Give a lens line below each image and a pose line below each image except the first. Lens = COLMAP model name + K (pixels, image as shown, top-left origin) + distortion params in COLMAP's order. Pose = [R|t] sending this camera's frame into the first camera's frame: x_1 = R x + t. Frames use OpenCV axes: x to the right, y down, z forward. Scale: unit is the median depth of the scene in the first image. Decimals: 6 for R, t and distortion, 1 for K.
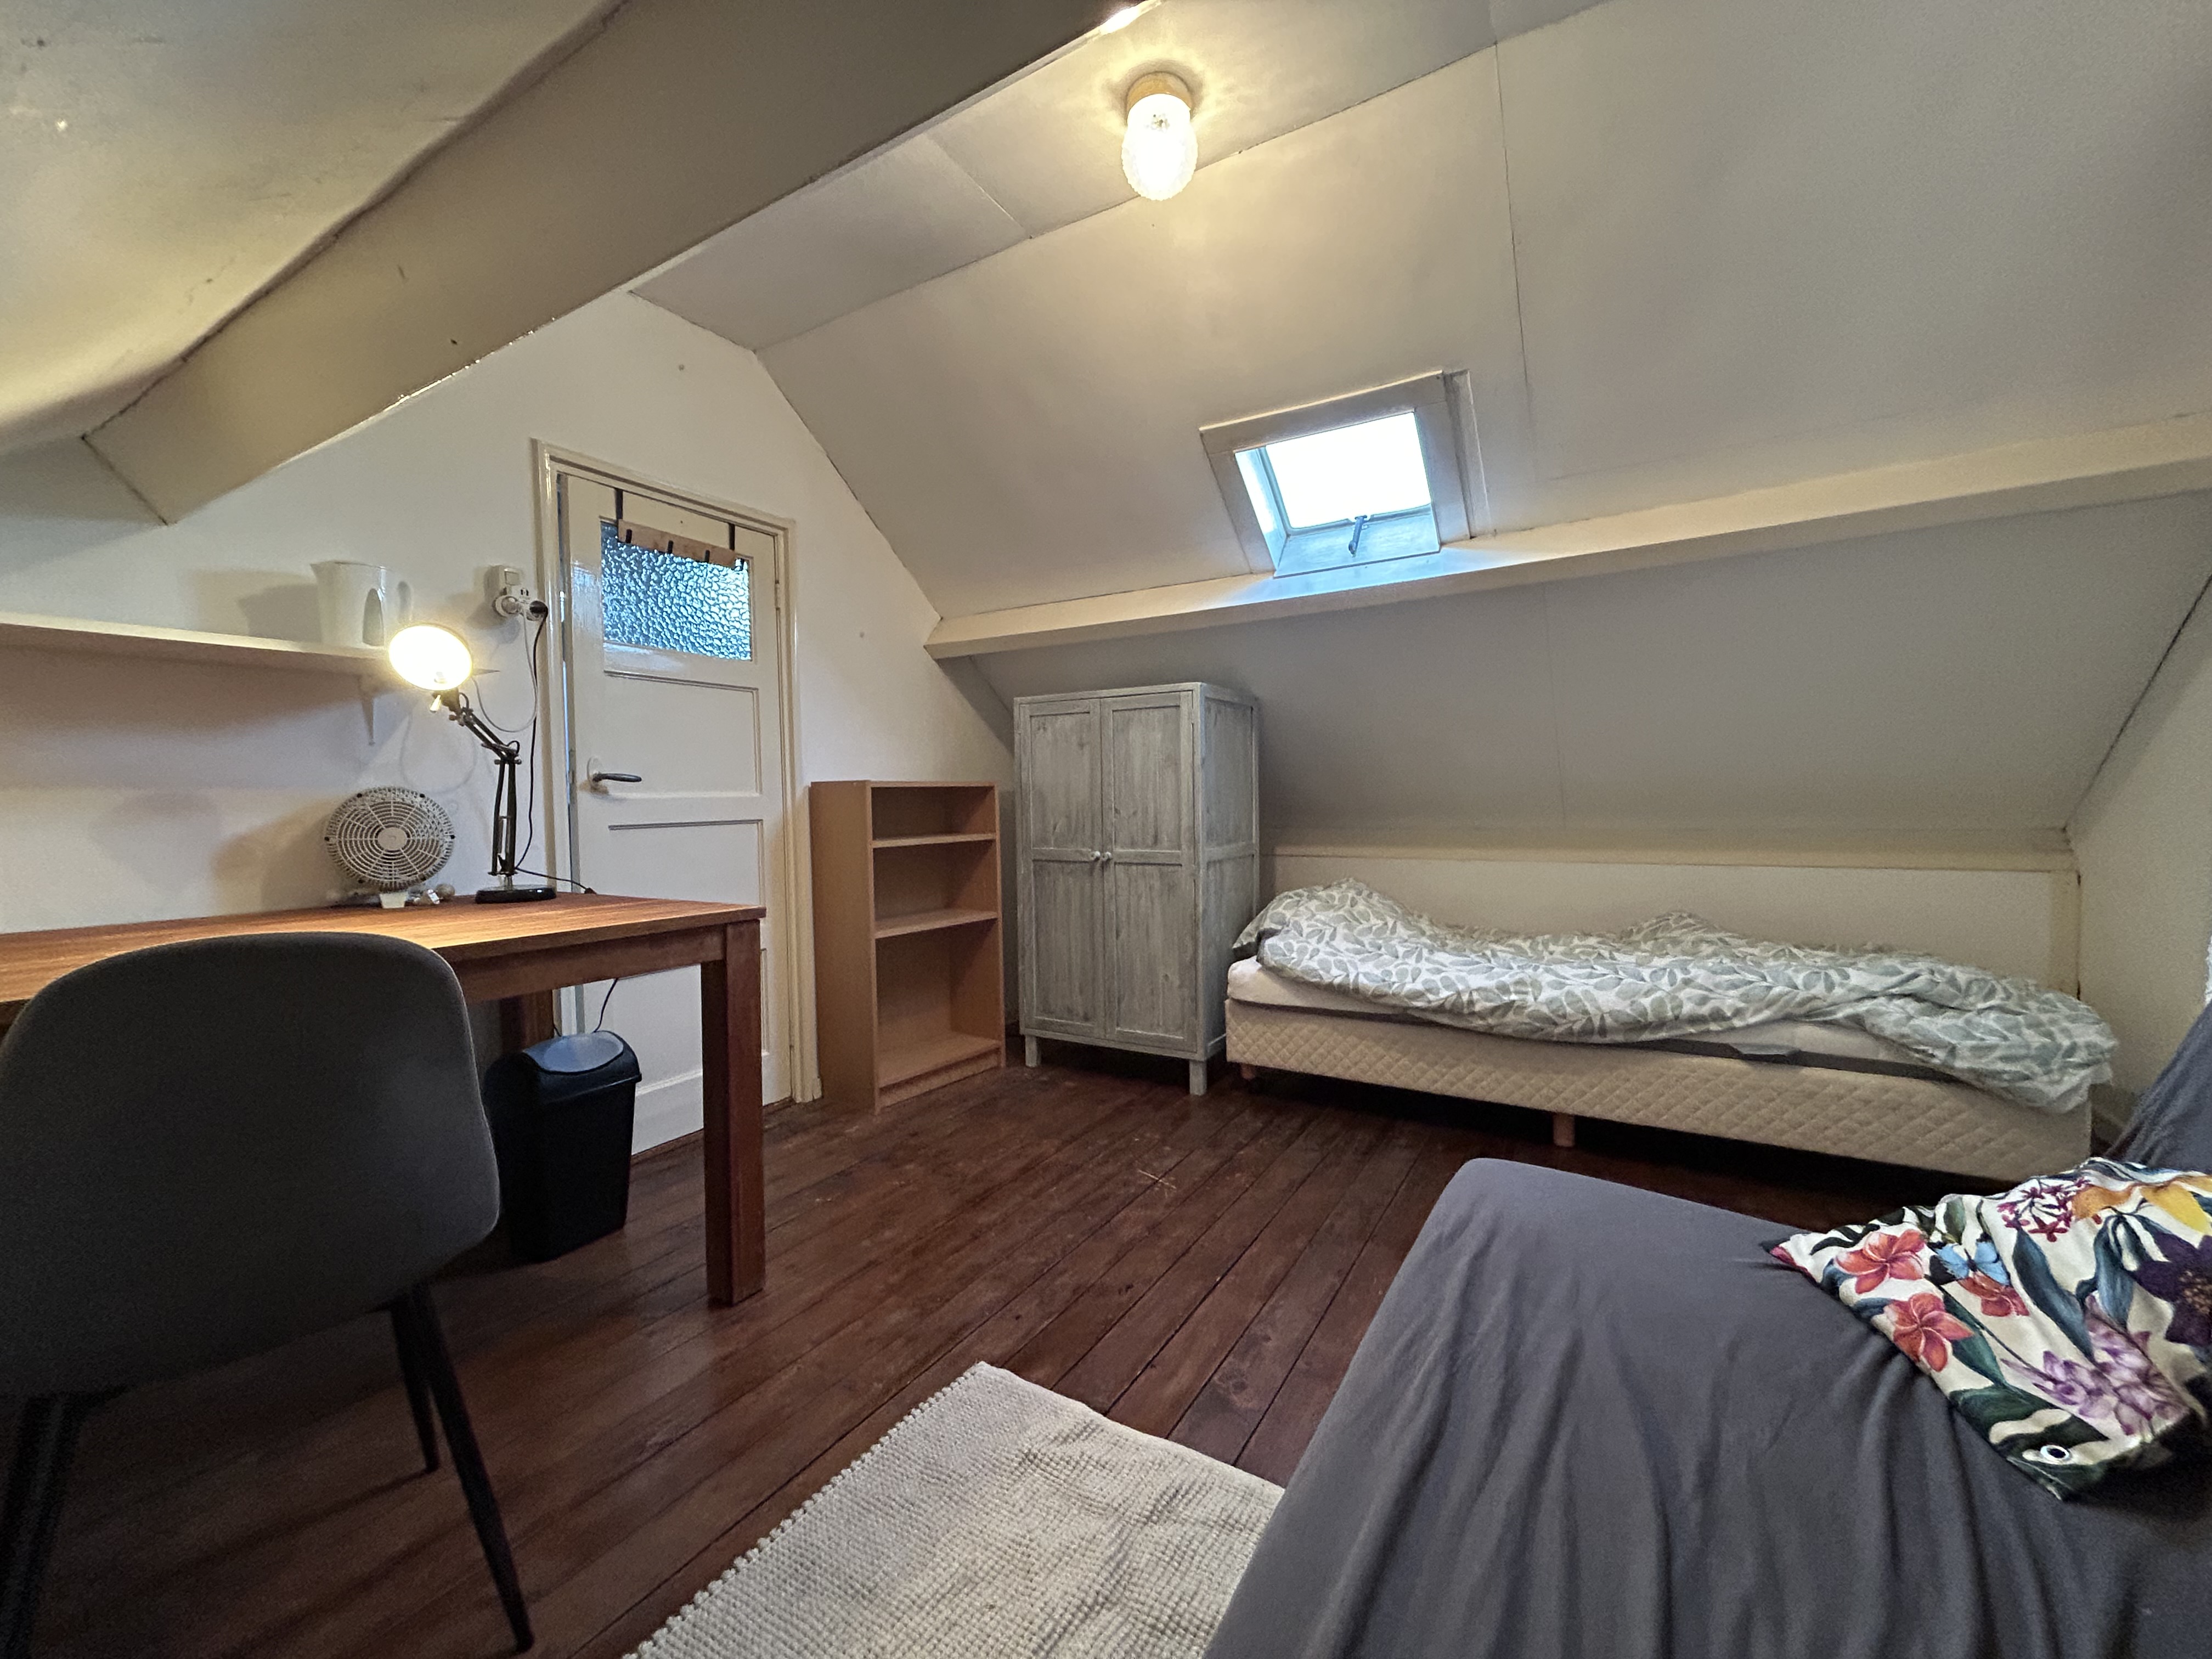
lens RADIAL K [[891.3, 0, 1106.0], [0, 891.3, 829.5], [0, 0, 1]] dist [0.000904, 0.000146]
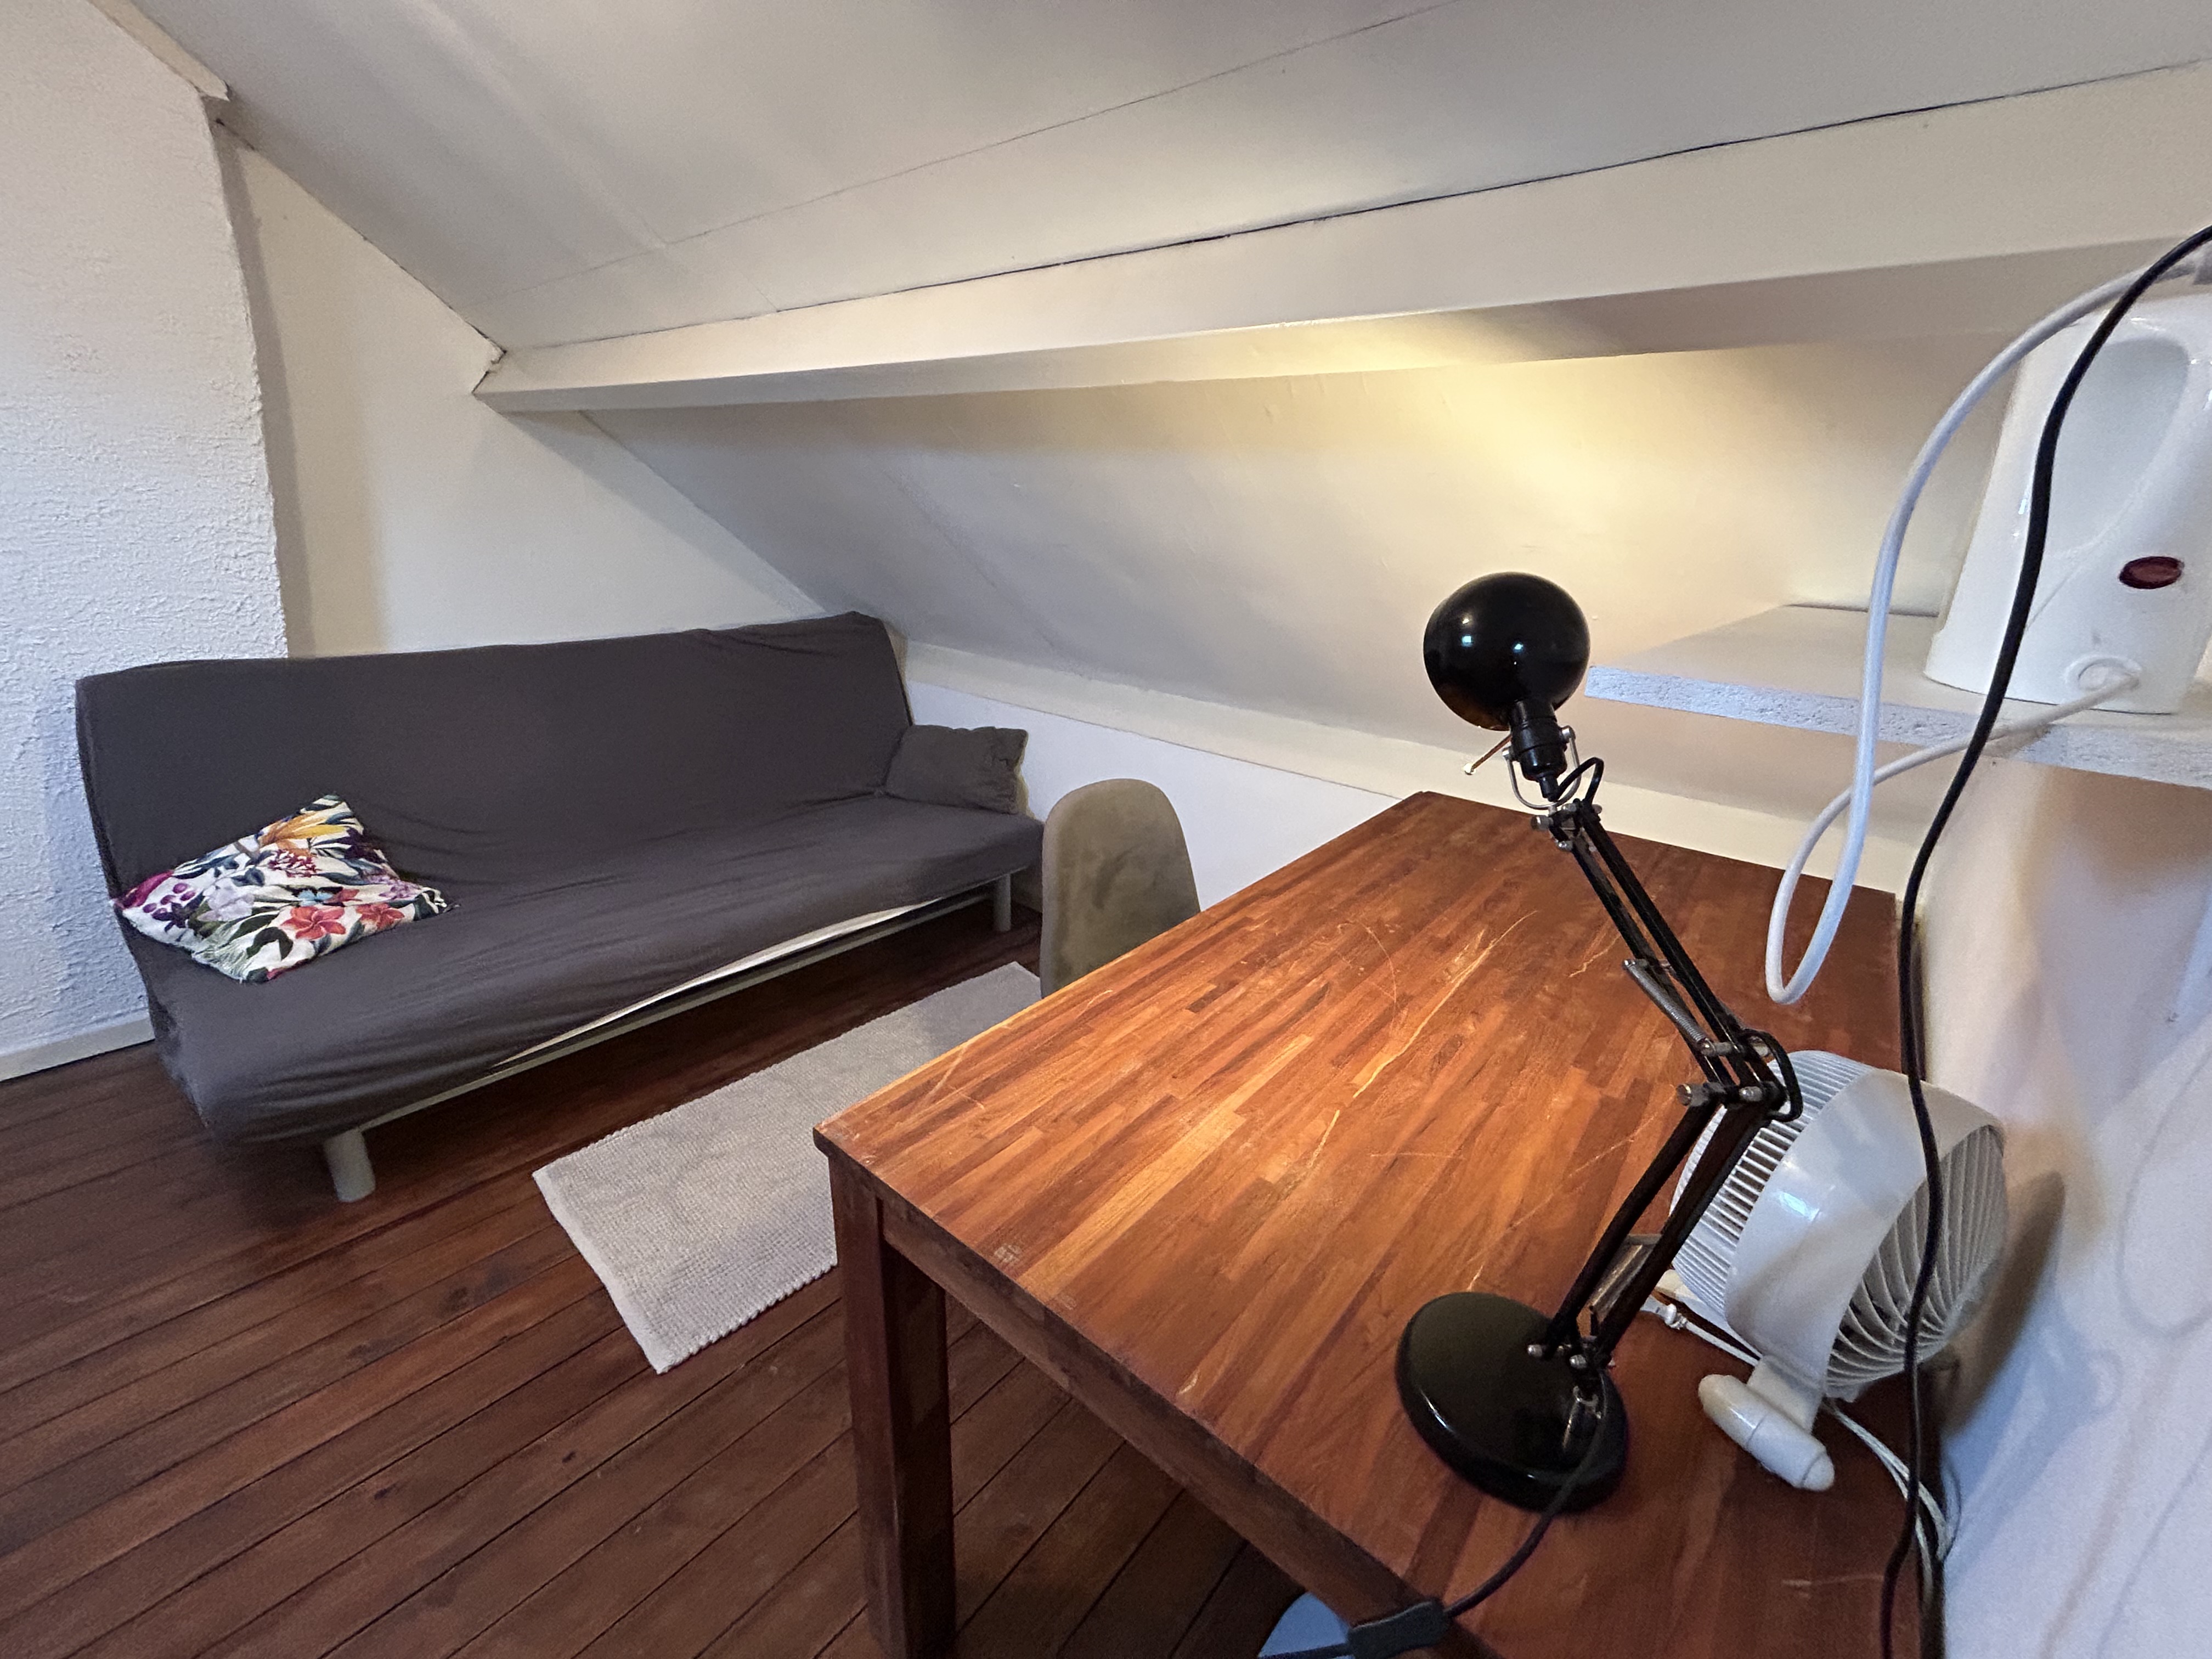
lens RADIAL K [[891.3, 0, 1106.0], [0, 891.3, 829.5], [0, 0, 1]] dist [0.000904, 0.000146]
pose [[-0.983128, -0.086982, 0.160915, -0.439378], [-0.022353, 0.930239, 0.366272, -0.178595], [-0.181548, 0.356495, -0.916489, 0.985534]]
